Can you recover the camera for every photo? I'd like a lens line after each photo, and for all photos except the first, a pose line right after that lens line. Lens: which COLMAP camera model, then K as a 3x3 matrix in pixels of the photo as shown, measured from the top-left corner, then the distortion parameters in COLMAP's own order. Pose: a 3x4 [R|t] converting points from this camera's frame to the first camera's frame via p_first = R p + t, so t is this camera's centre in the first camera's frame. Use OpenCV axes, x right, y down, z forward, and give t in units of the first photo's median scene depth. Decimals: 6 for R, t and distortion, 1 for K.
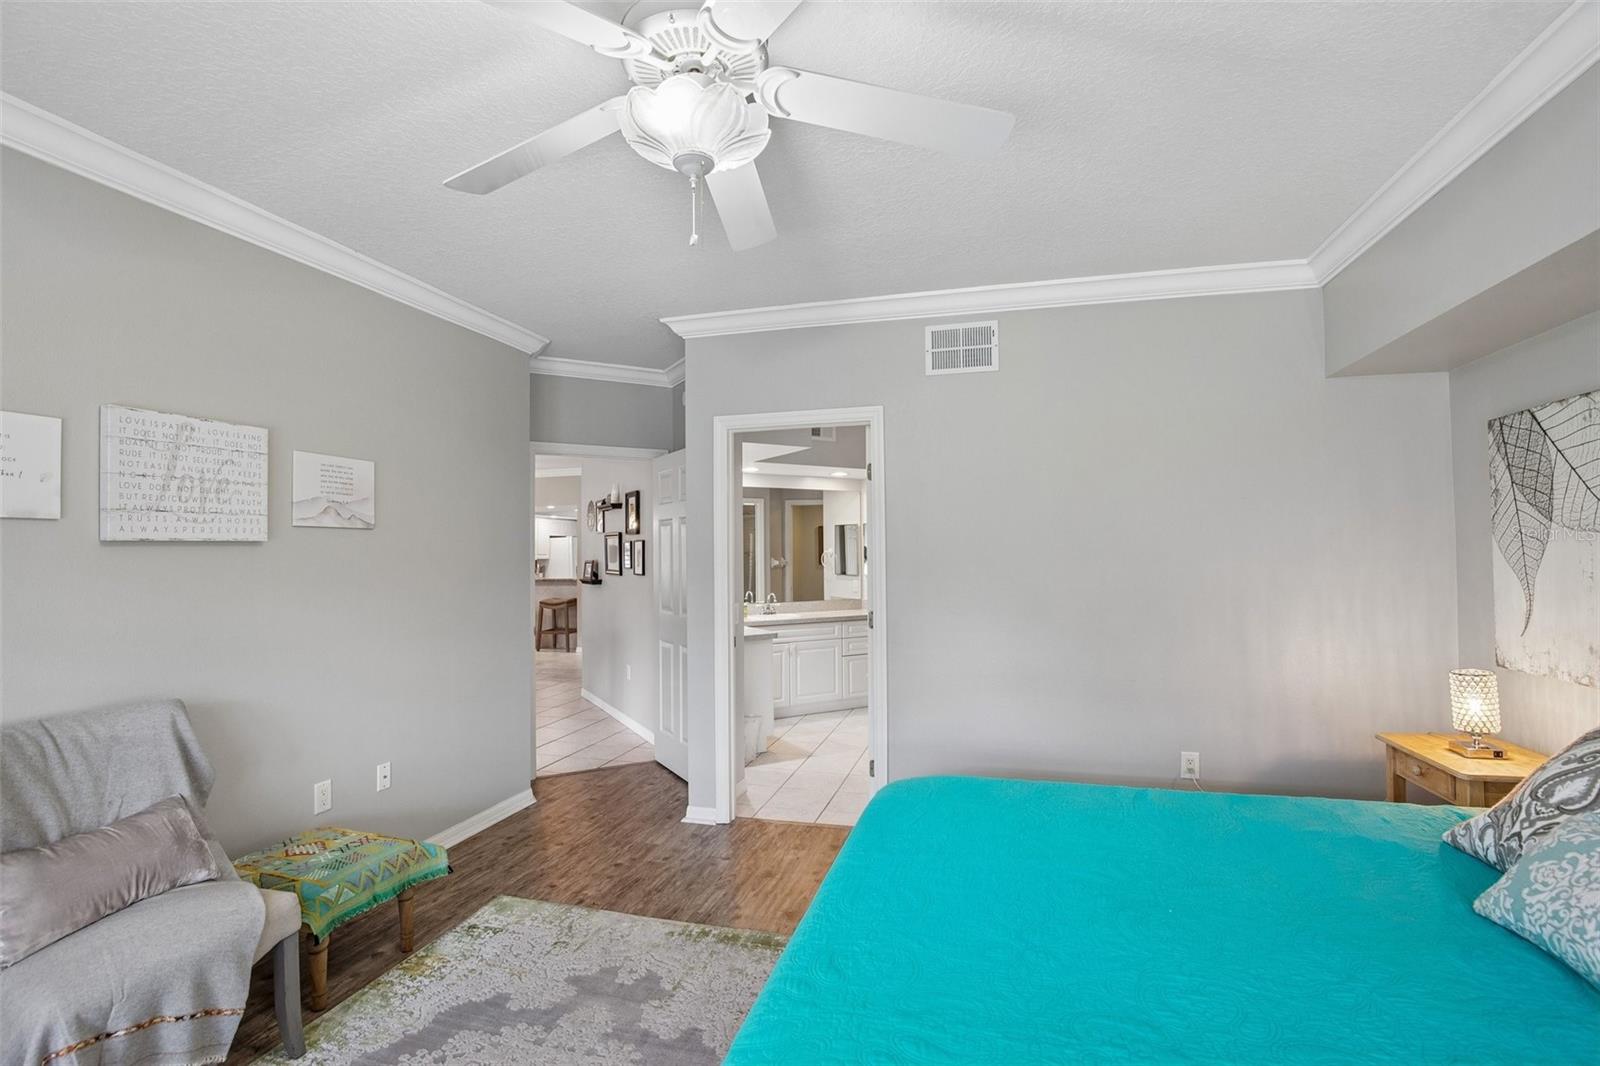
lens RADIAL K [[742.9, 0, 794.3], [0, 742.9, 540.2], [0, 0, 1]] dist [-0.002398, -0.000636]
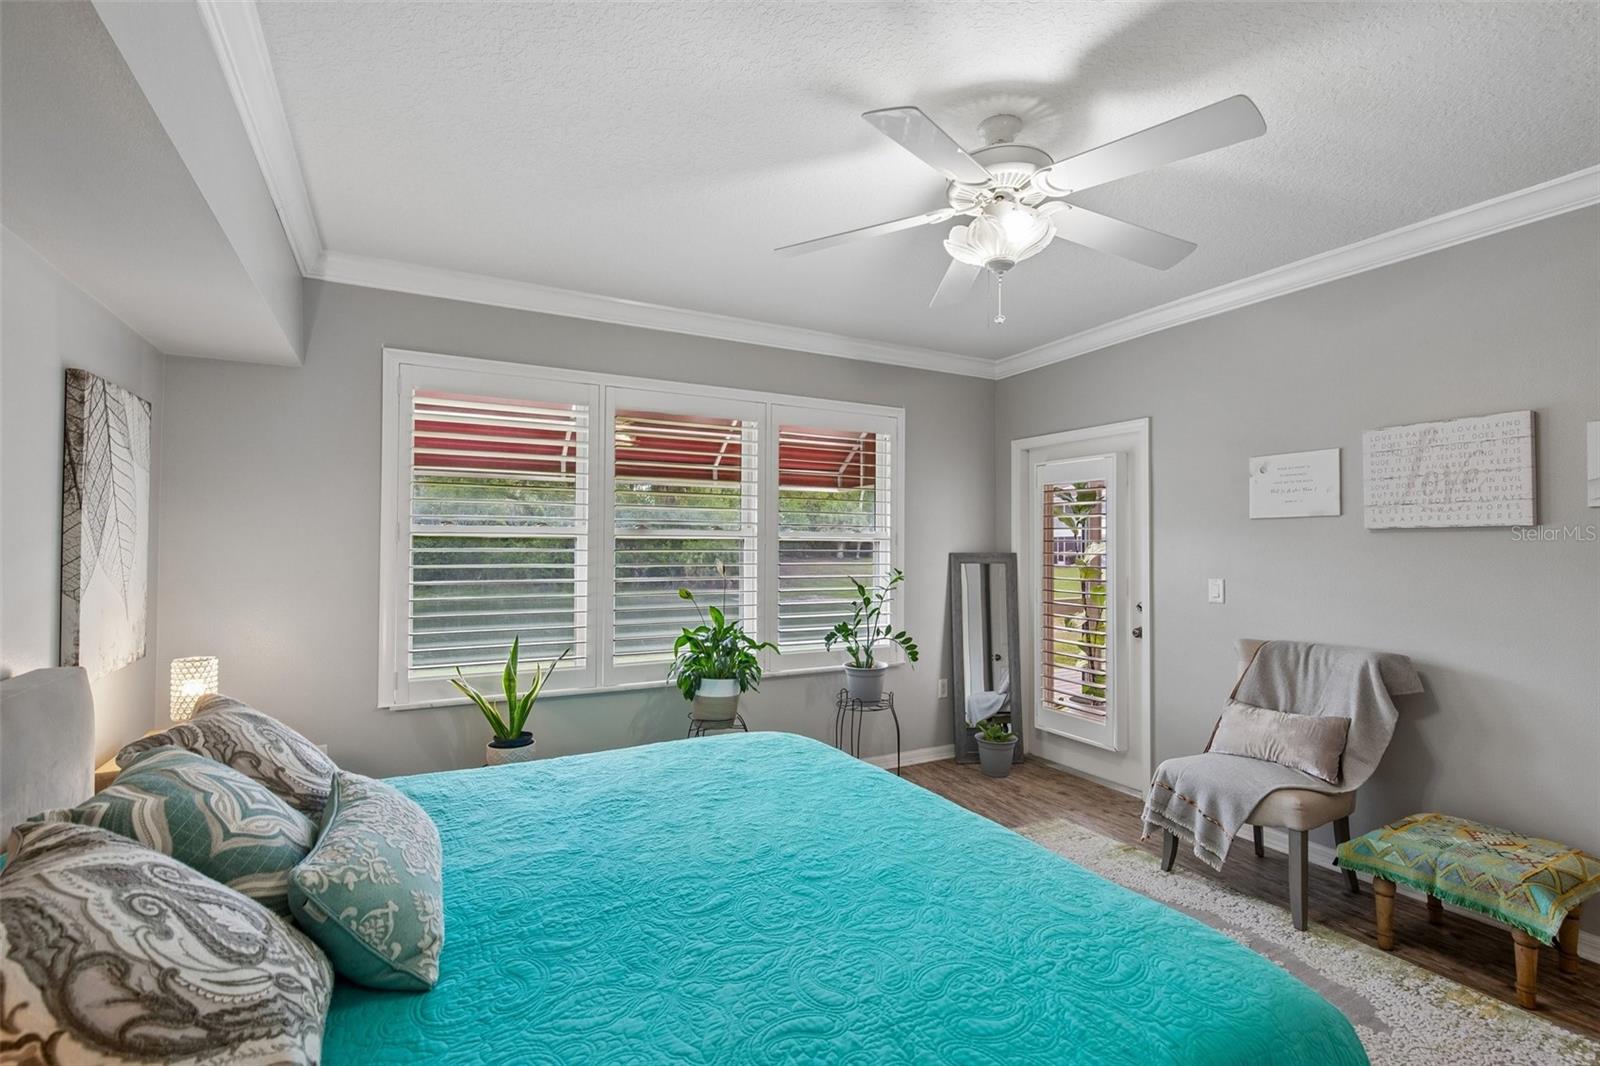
lens RADIAL K [[742.9, 0, 794.3], [0, 742.9, 540.2], [0, 0, 1]] dist [-0.002398, -0.000636]
pose [[-0.720418, 0.001242, -0.693539, 0.734020], [0.013346, 0.999838, -0.012073, 0.021817], [0.693411, -0.017953, -0.720318, 1.144244]]
